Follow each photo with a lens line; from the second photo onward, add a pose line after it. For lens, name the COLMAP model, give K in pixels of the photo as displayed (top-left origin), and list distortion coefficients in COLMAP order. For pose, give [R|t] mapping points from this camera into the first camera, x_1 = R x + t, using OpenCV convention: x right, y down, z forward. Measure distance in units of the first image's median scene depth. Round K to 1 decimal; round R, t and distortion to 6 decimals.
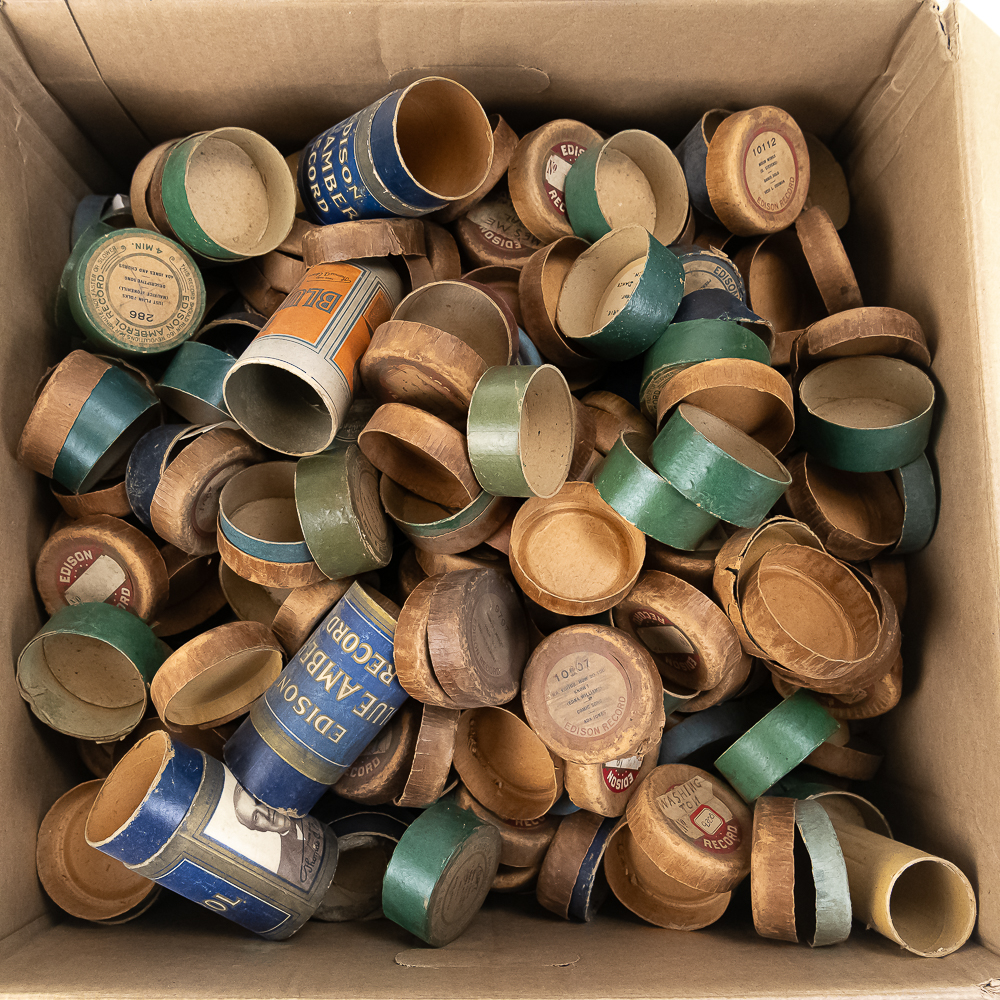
lens RADIAL K [[977.1, 0, 500.0], [0, 977.1, 500.0], [0, 0, 1]] dist [0.010455, 0.011760]
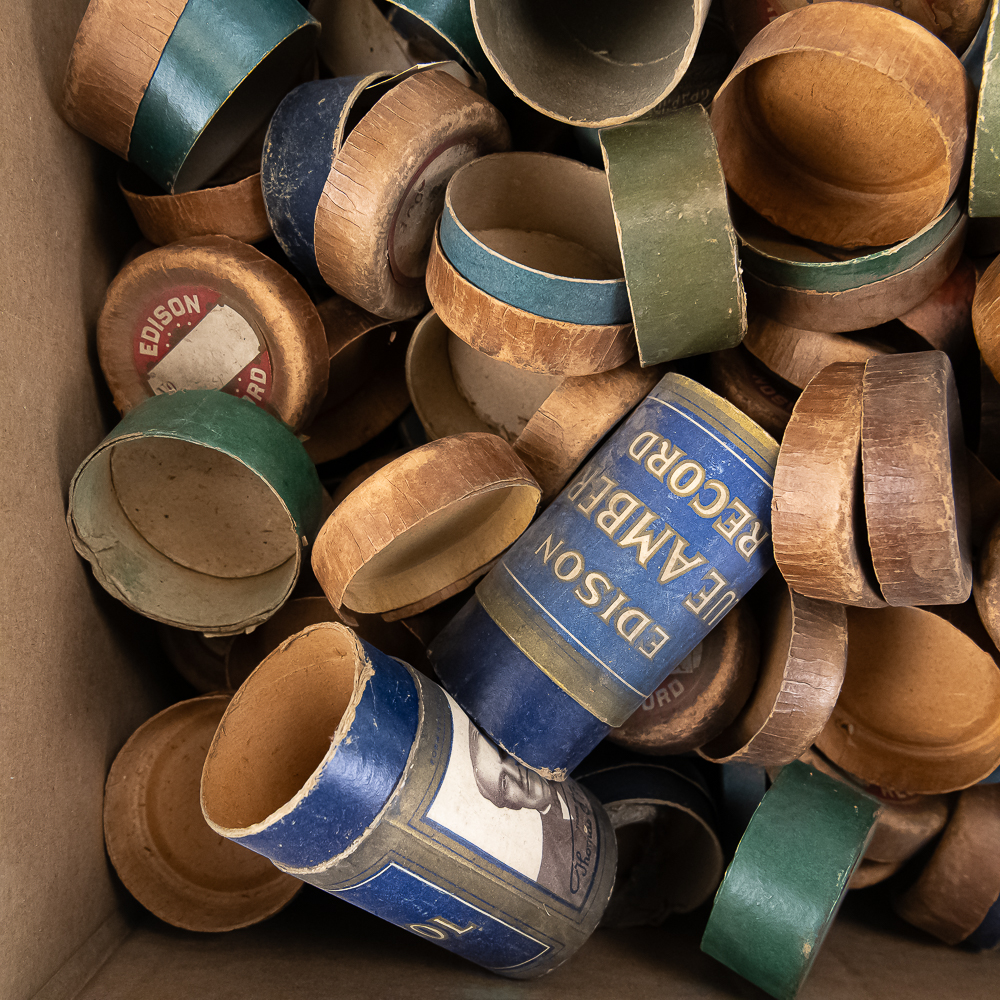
lens RADIAL K [[945.8, 0, 500.0], [0, 945.8, 500.0], [0, 0, 1]] dist [0.011950, 0.005727]
pose [[0.999096, 0.042486, 0.001644, -0.242397], [-0.042401, 0.992732, 0.112626, 0.097877], [0.003153, -0.112594, 0.993636, 0.454848]]
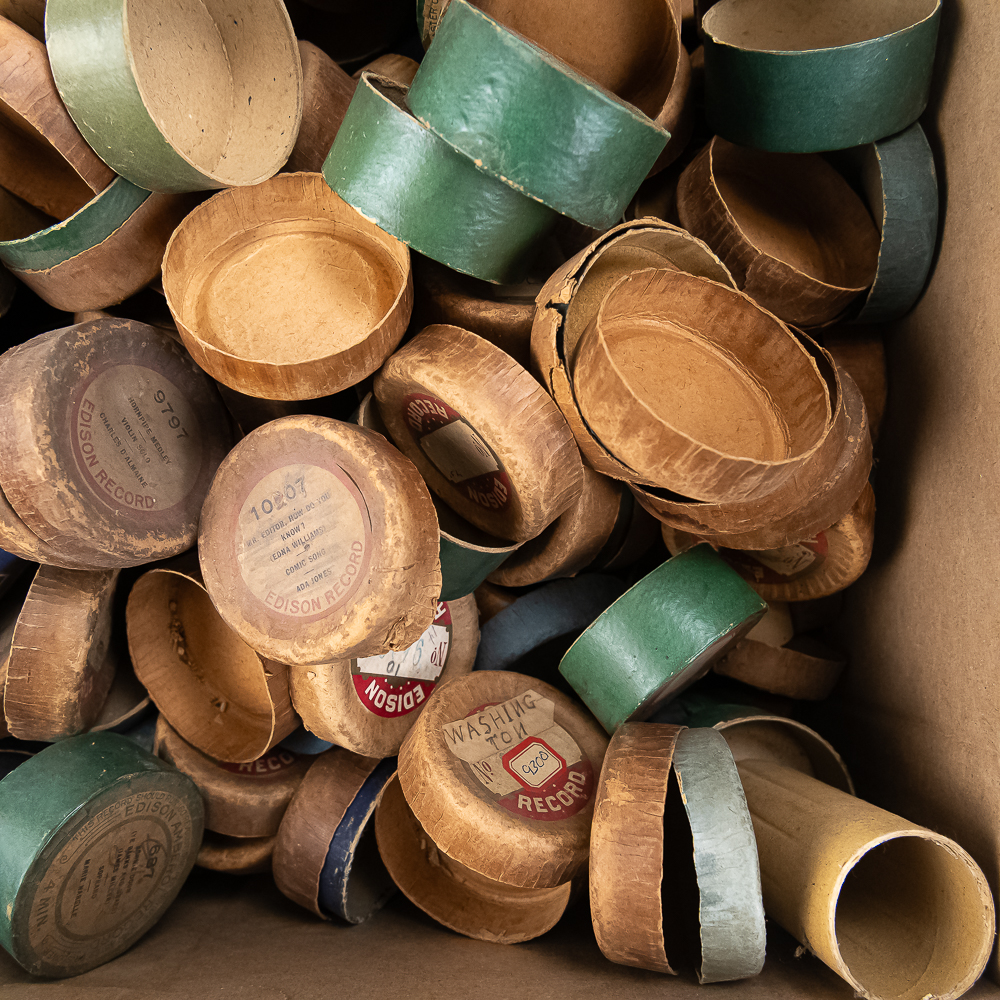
lens RADIAL K [[945.8, 0, 500.0], [0, 945.8, 500.0], [0, 0, 1]] dist [0.011950, 0.005727]
pose [[0.999969, -0.001187, -0.007743, 0.193246], [0.001563, 0.998812, 0.048698, 0.140644], [0.007676, -0.048708, 0.998784, 0.436028]]
